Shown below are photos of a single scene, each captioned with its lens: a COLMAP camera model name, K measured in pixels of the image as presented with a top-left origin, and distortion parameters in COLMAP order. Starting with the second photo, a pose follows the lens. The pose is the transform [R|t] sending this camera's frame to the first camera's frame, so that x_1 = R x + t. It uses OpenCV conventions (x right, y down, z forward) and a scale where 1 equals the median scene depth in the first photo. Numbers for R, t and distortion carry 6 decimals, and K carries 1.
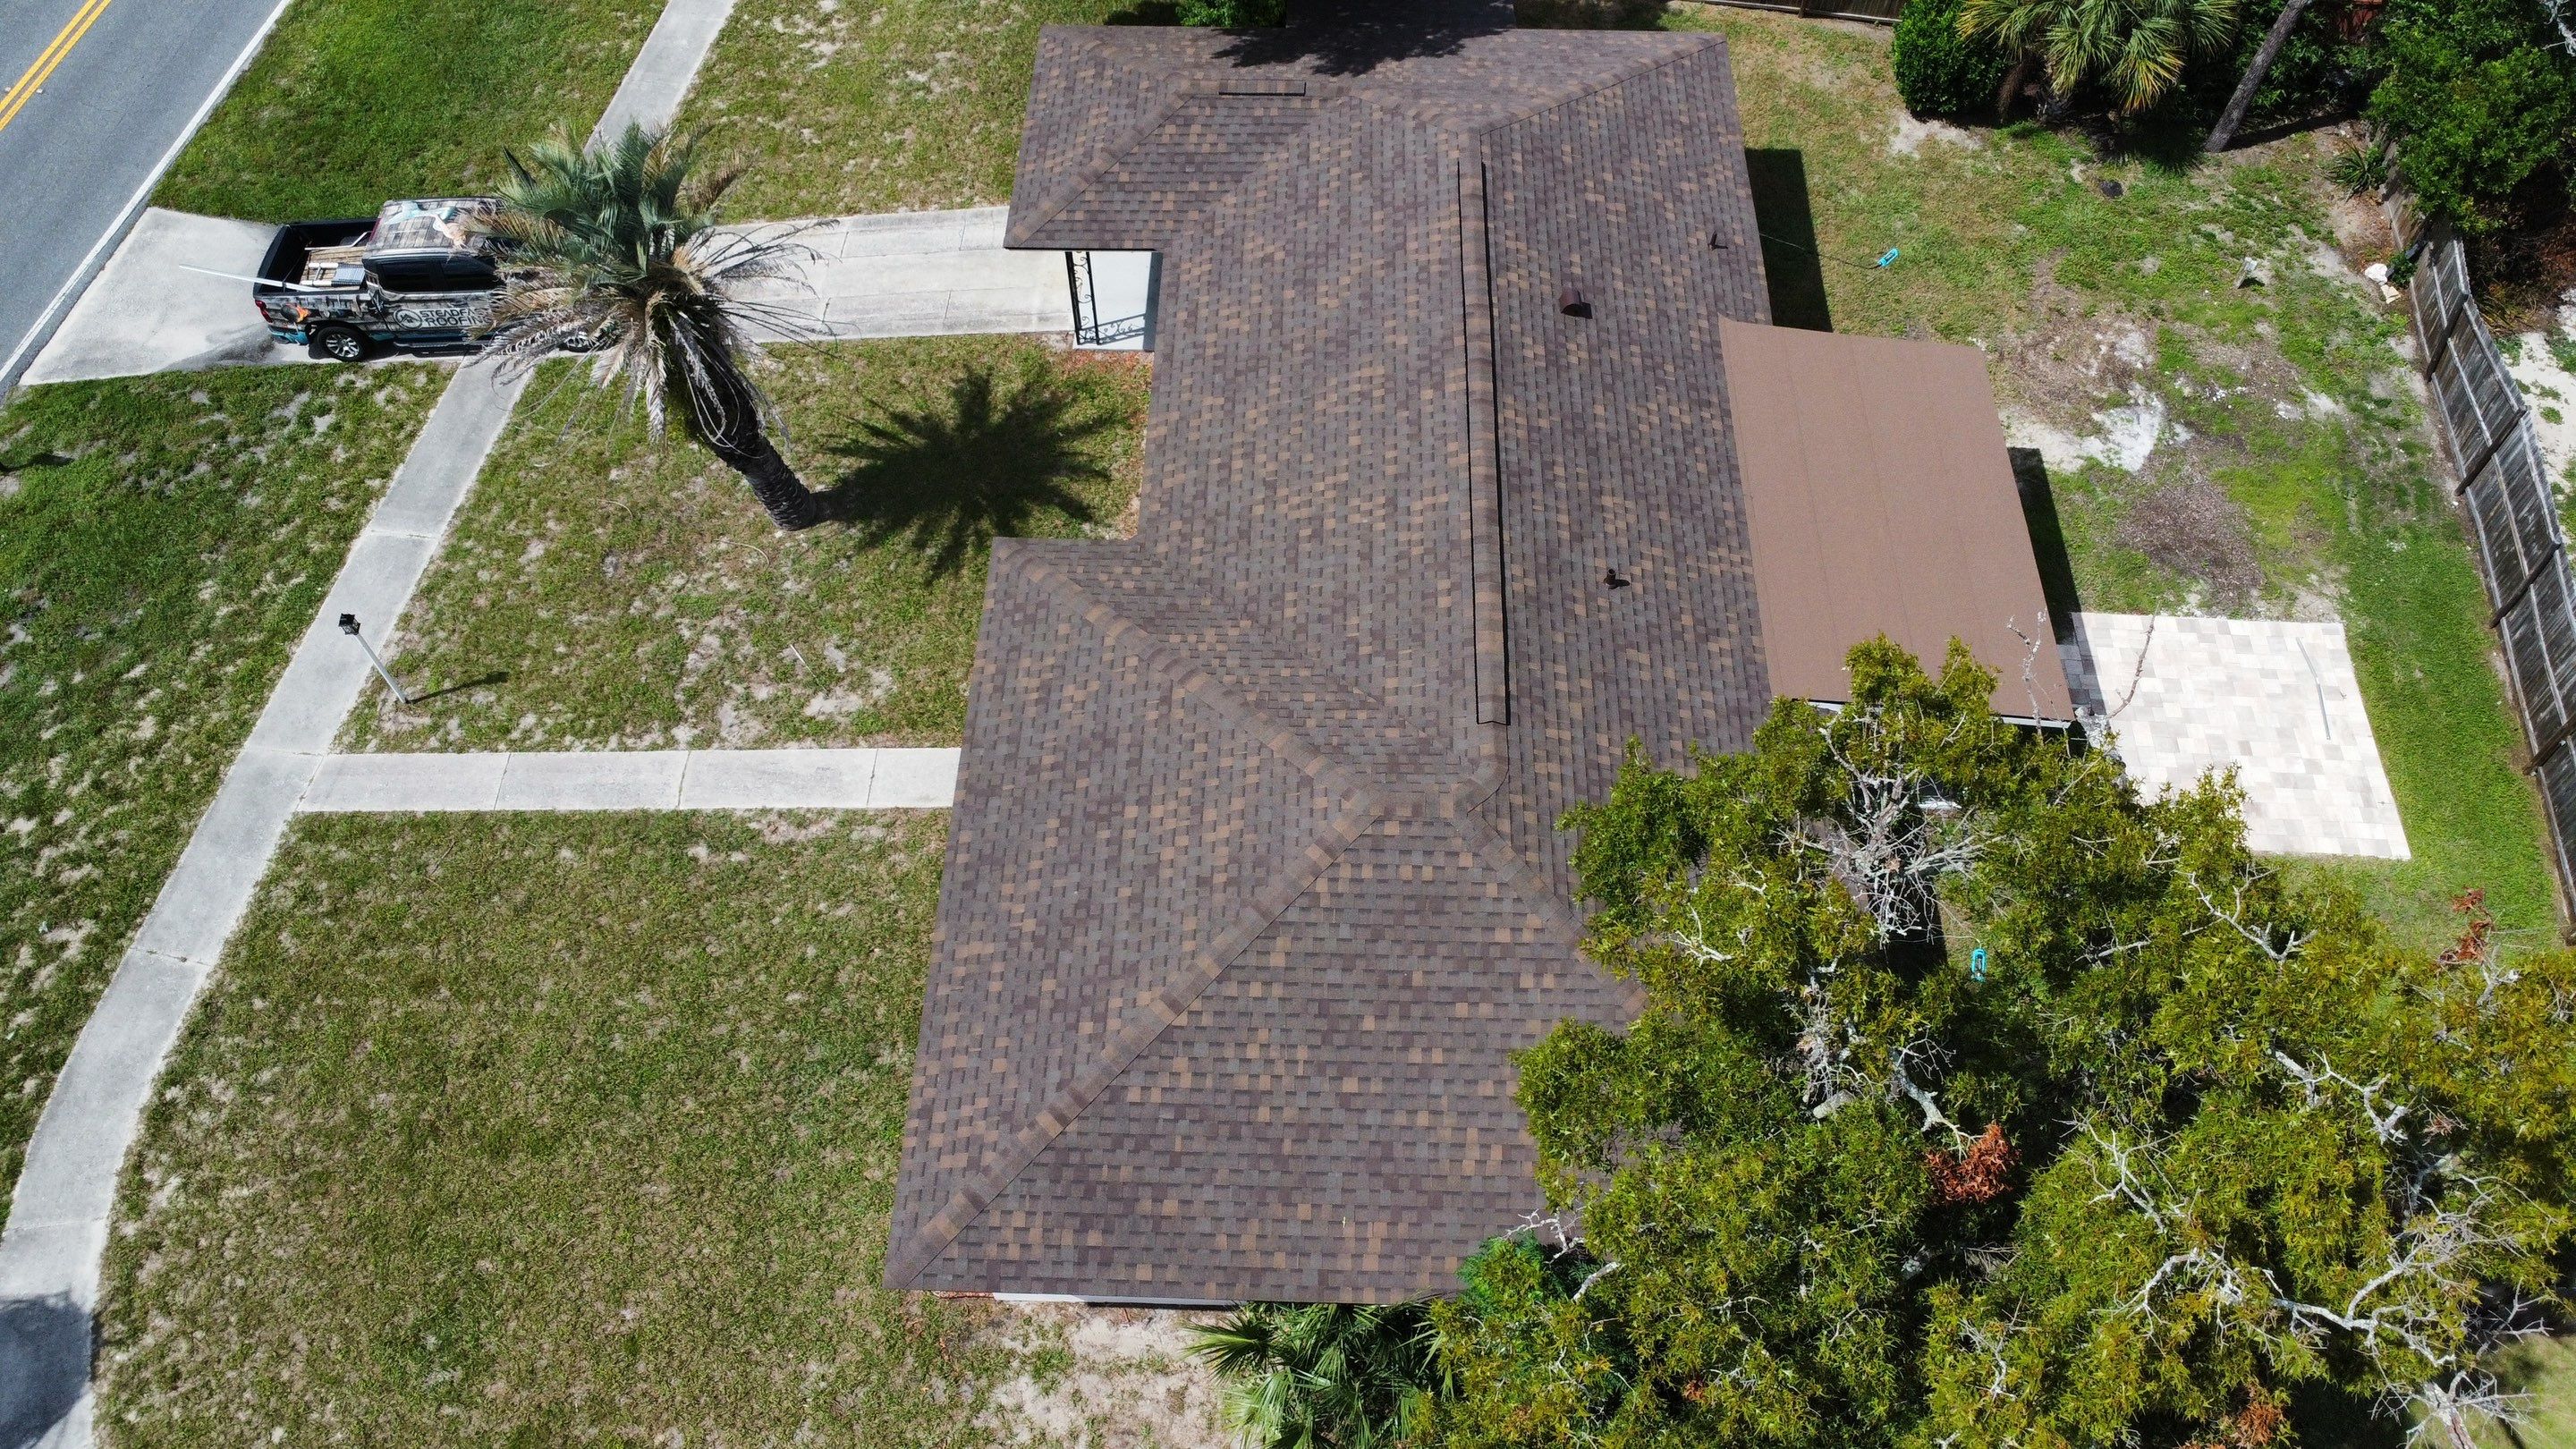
lens RADIAL K [[1880.9, 0, 1277.6], [0, 1880.9, 717.0], [0, 0, 1]] dist [-0.027827, -0.013634]
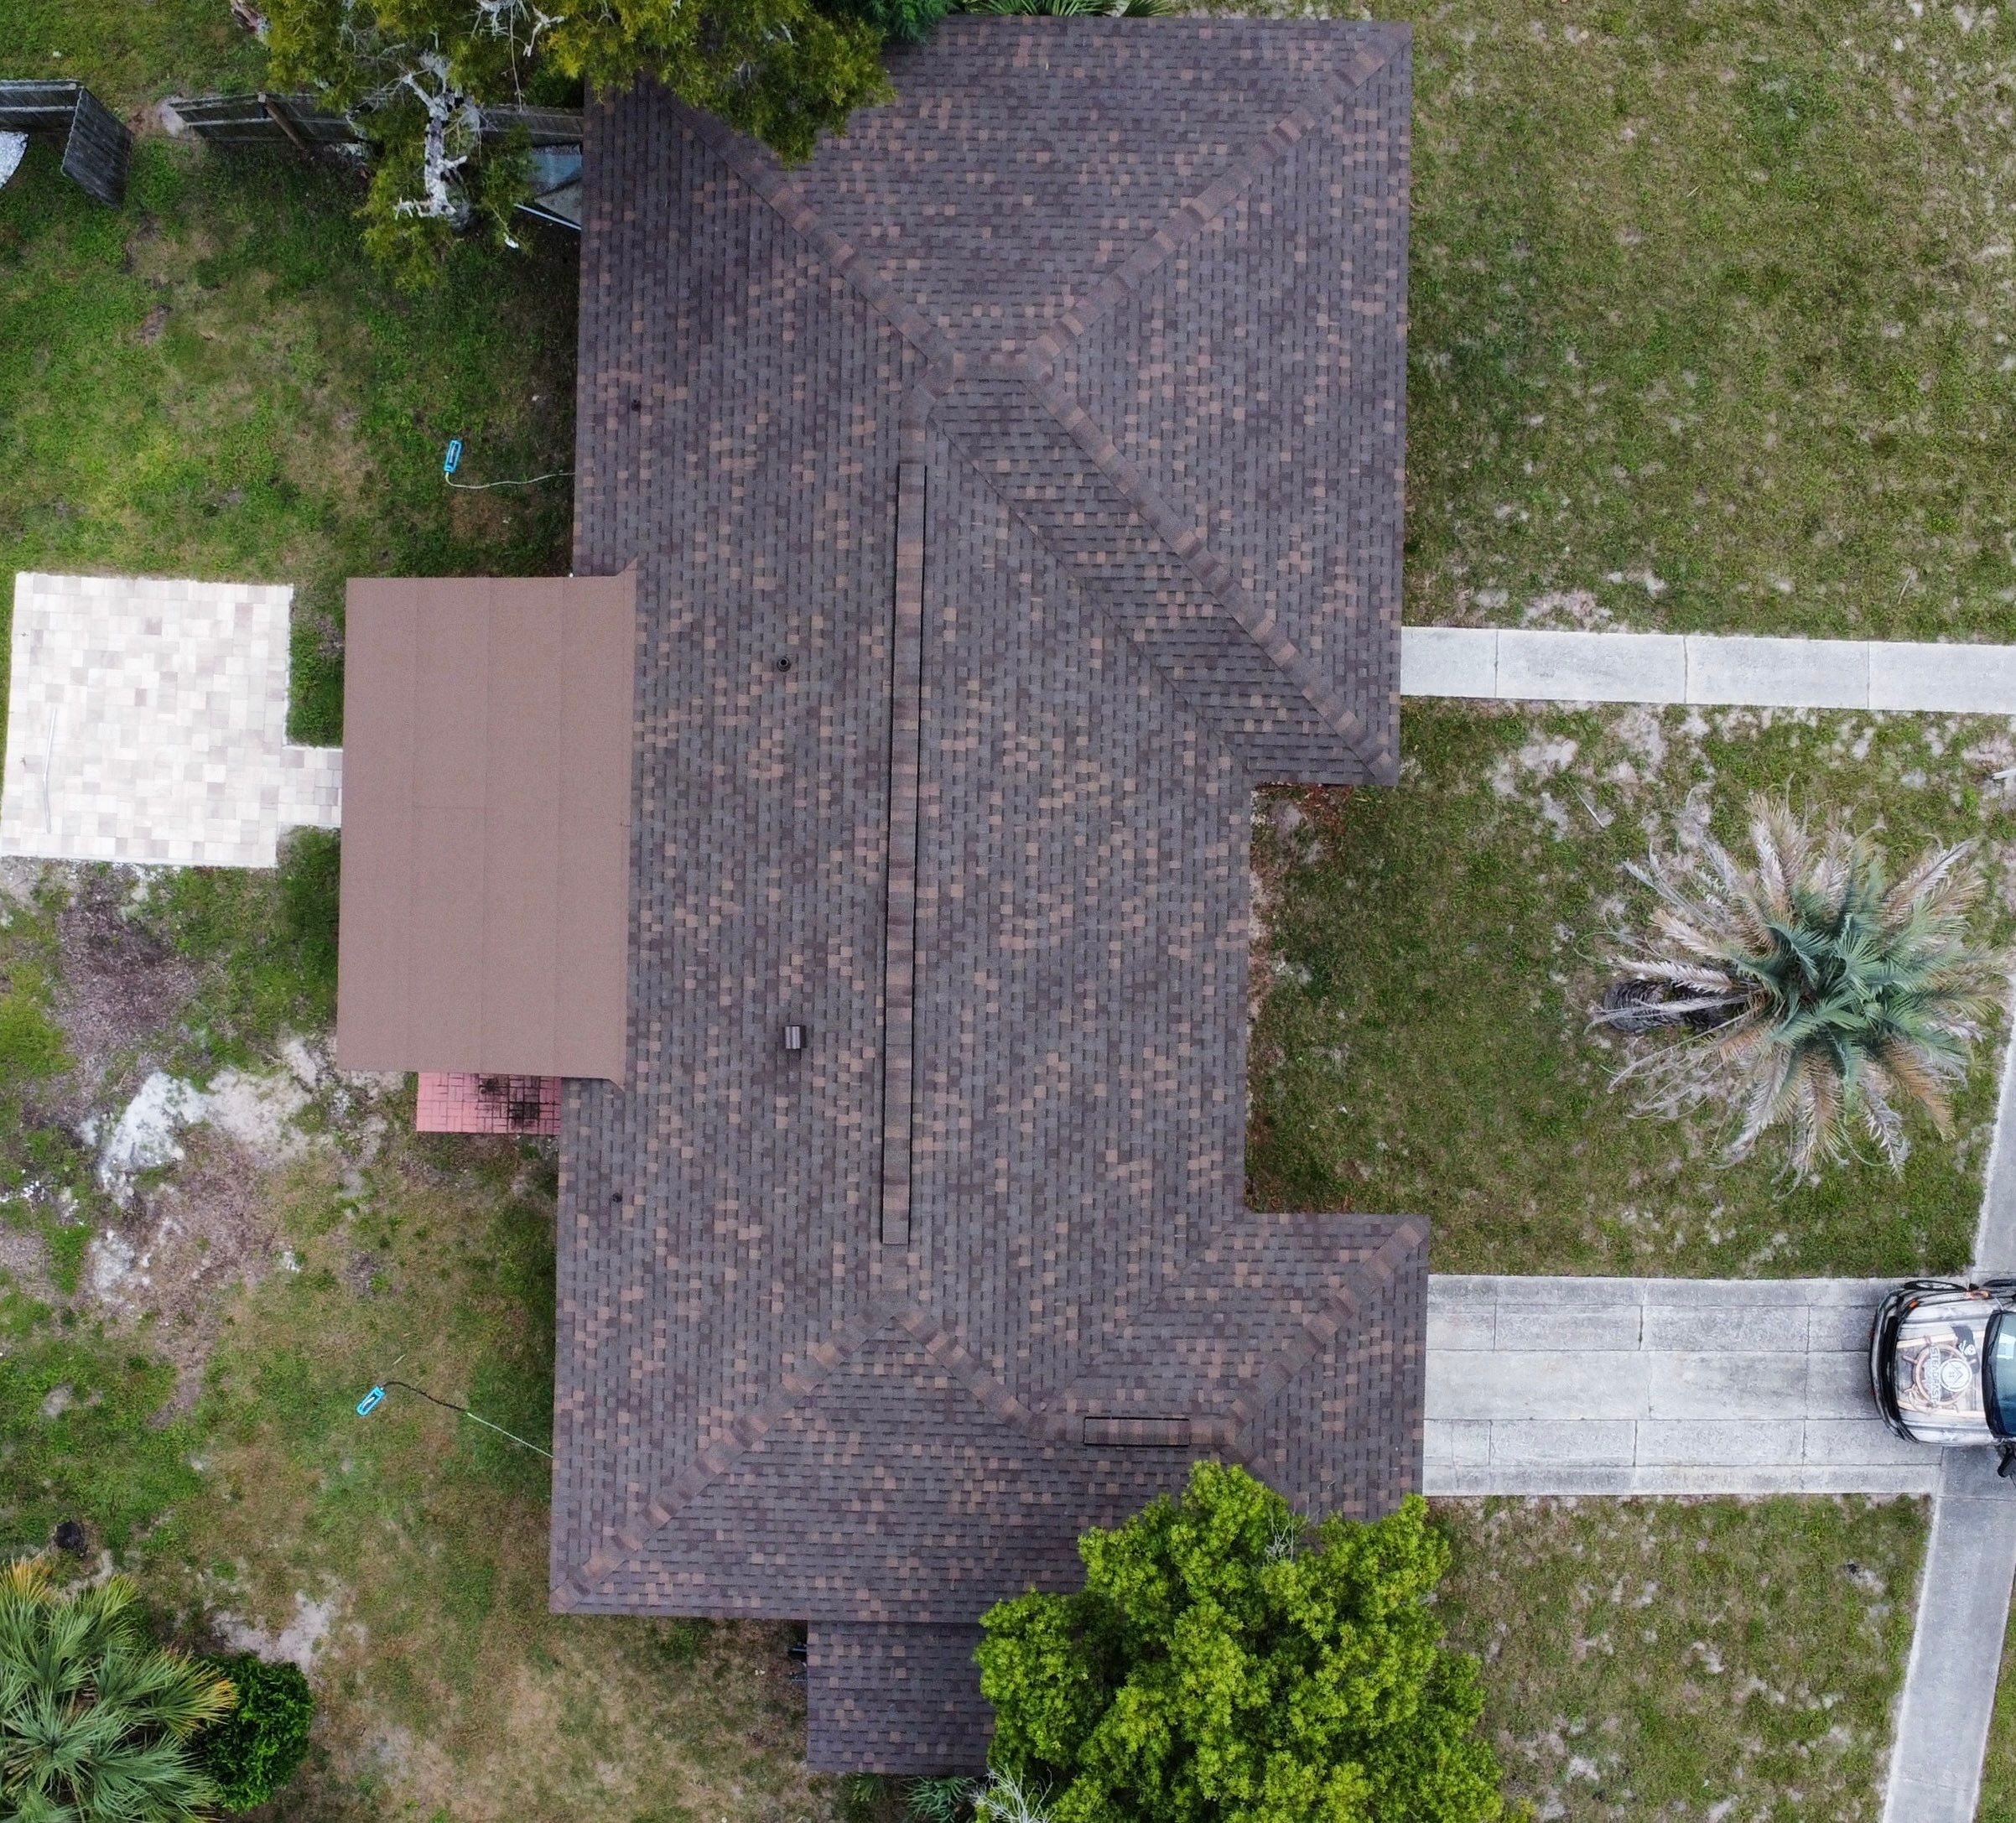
lens RADIAL K [[2457.5, 0, 942.1], [0, 2457.5, 903.7], [0, 0, 1]] dist [-0.028799, 0.000000]
pose [[-0.999733, 0.010116, 0.020797, 0.056520], [0.003501, -0.822680, 0.568493, -0.819836], [0.022860, 0.568414, 0.822425, -0.020372]]
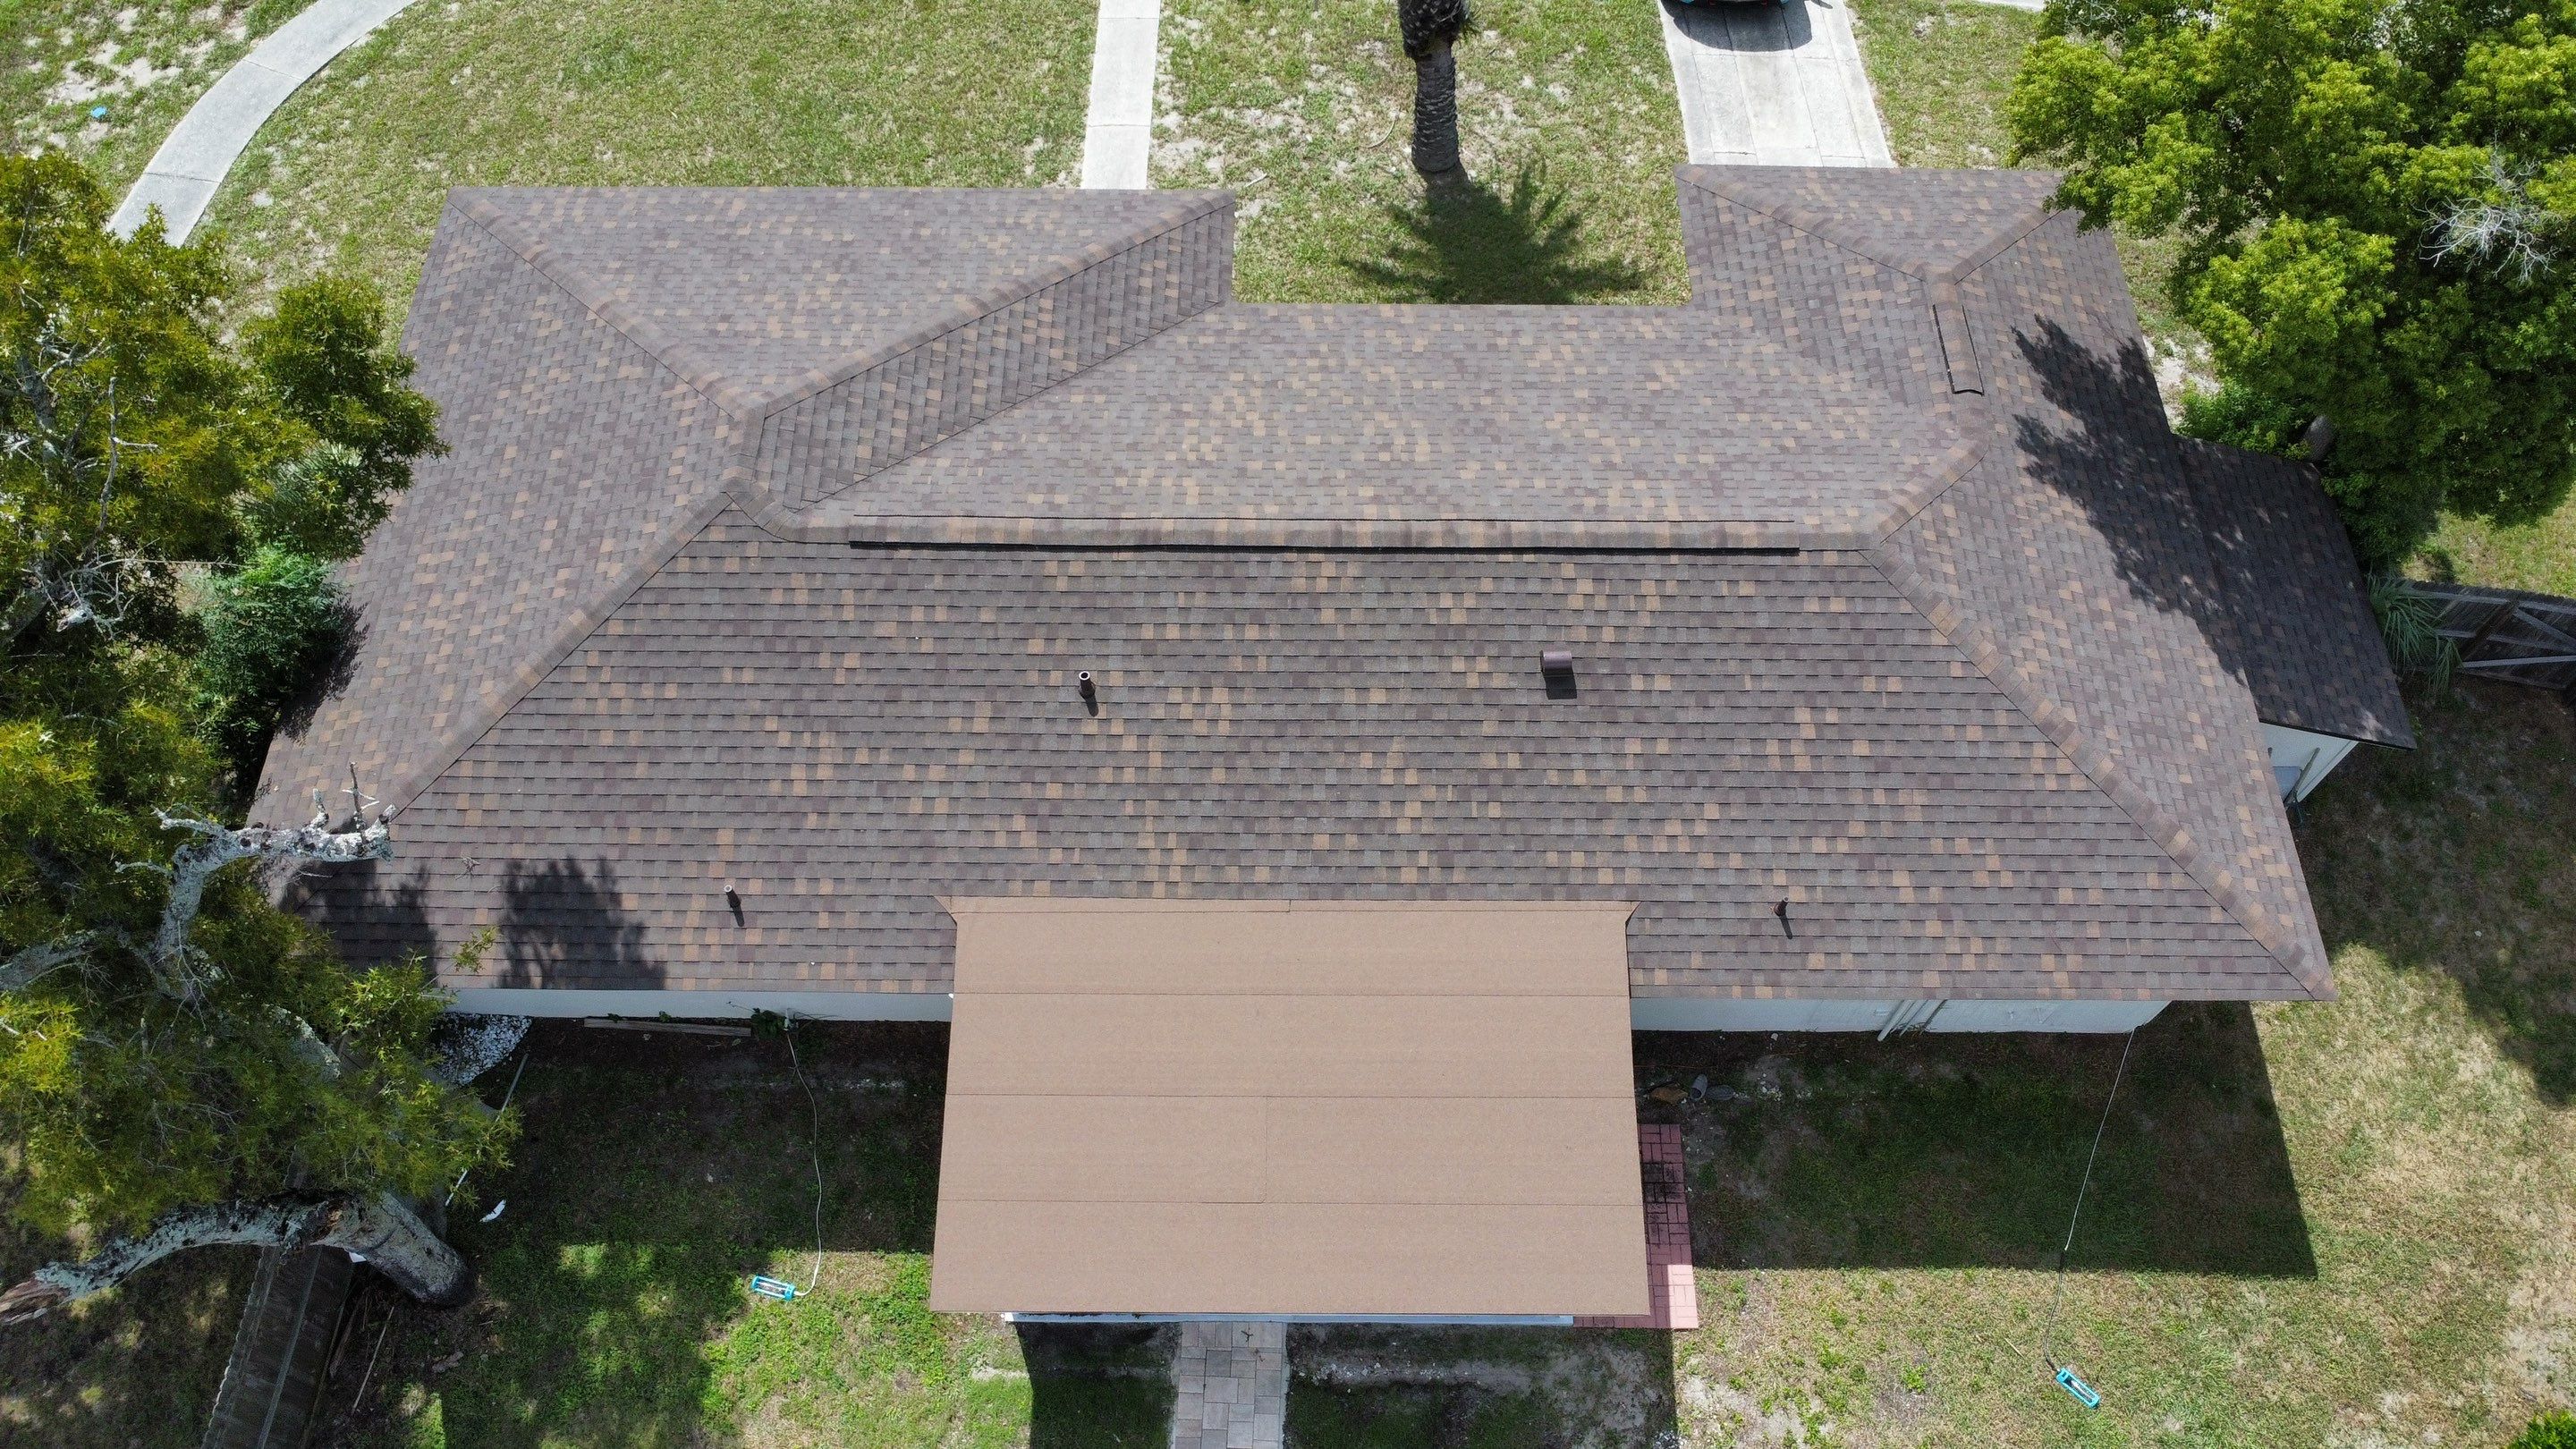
lens RADIAL K [[1880.9, 0, 1278.4], [0, 1880.9, 709.5], [0, 0, 1]] dist [-0.027827, -0.013634]
pose [[0.022185, 0.865178, -0.500973, 0.518376], [-0.830068, 0.295230, 0.473102, -0.455473], [0.557220, 0.405346, 0.724707, 0.403754]]
